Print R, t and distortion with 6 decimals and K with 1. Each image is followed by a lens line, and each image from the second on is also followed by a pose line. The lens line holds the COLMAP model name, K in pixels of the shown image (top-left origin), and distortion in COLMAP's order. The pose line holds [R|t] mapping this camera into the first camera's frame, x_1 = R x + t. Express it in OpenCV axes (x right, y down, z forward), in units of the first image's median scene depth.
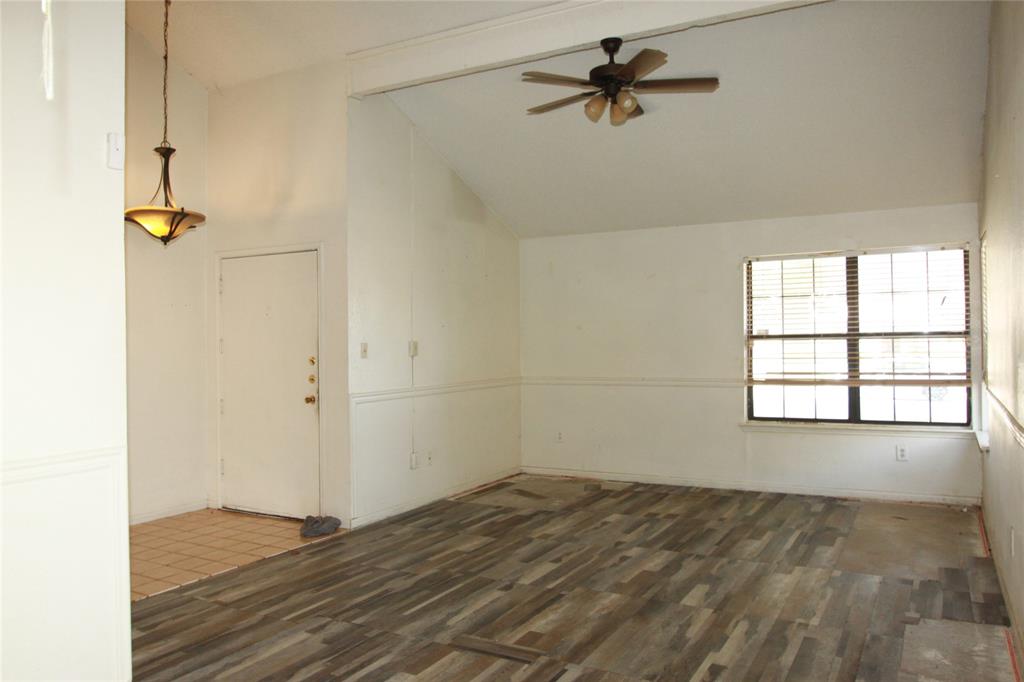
lens RADIAL K [[763.1, 0, 511.6], [0, 763.1, 336.9], [0, 0, 1]] dist [-0.050650, 0.010660]
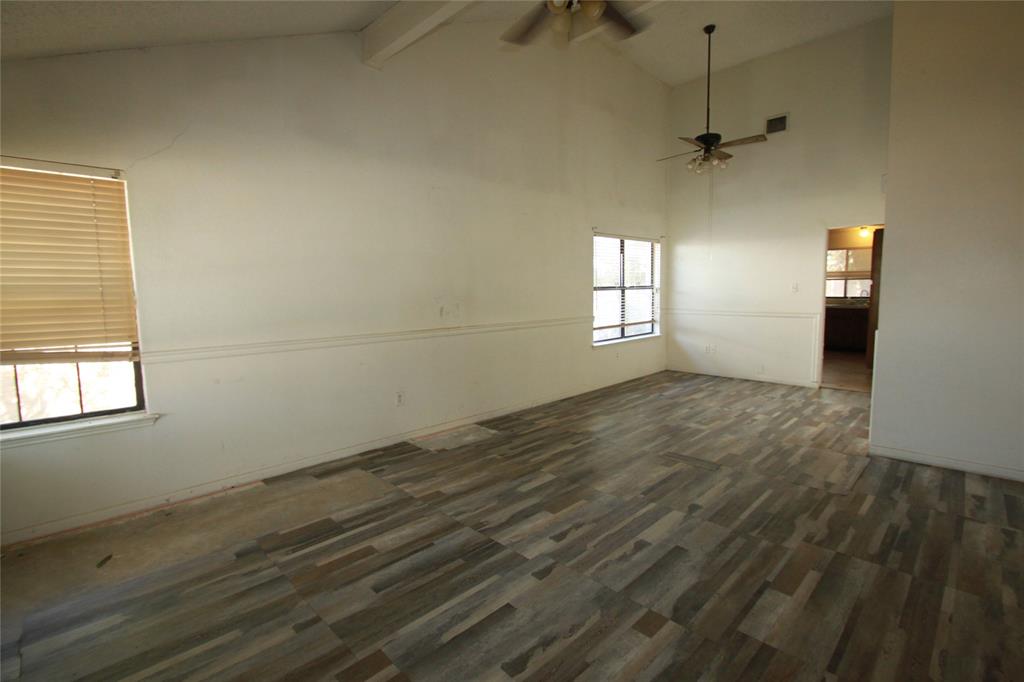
lens RADIAL K [[472.5, 0, 513.7], [0, 472.5, 339.3], [0, 0, 1]] dist [0.001823, -0.002620]
pose [[-0.961926, -0.001978, 0.273304, 0.053105], [0.026494, 0.994589, 0.100449, 0.010007], [-0.272024, 0.103865, -0.956669, 1.552006]]
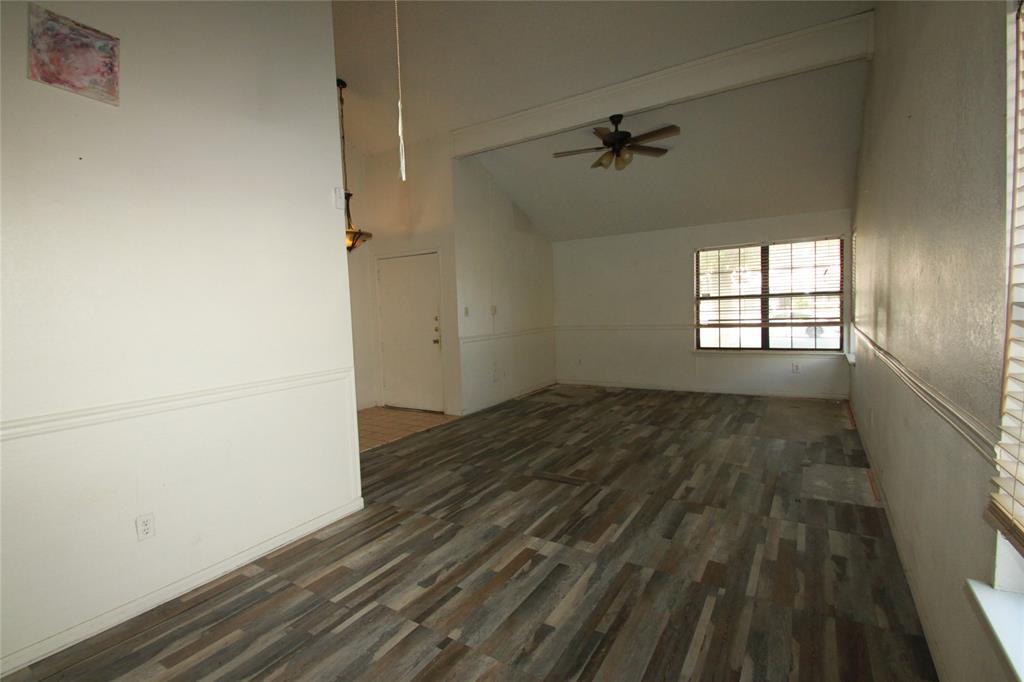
lens RADIAL K [[472.5, 0, 509.4], [0, 472.5, 337.6], [0, 0, 1]] dist [0.001823, -0.002620]
pose [[0.998117, -0.019886, -0.058034, -0.048280], [0.023922, 0.997281, 0.069702, 0.004998], [0.056490, -0.070959, 0.995878, -0.055431]]
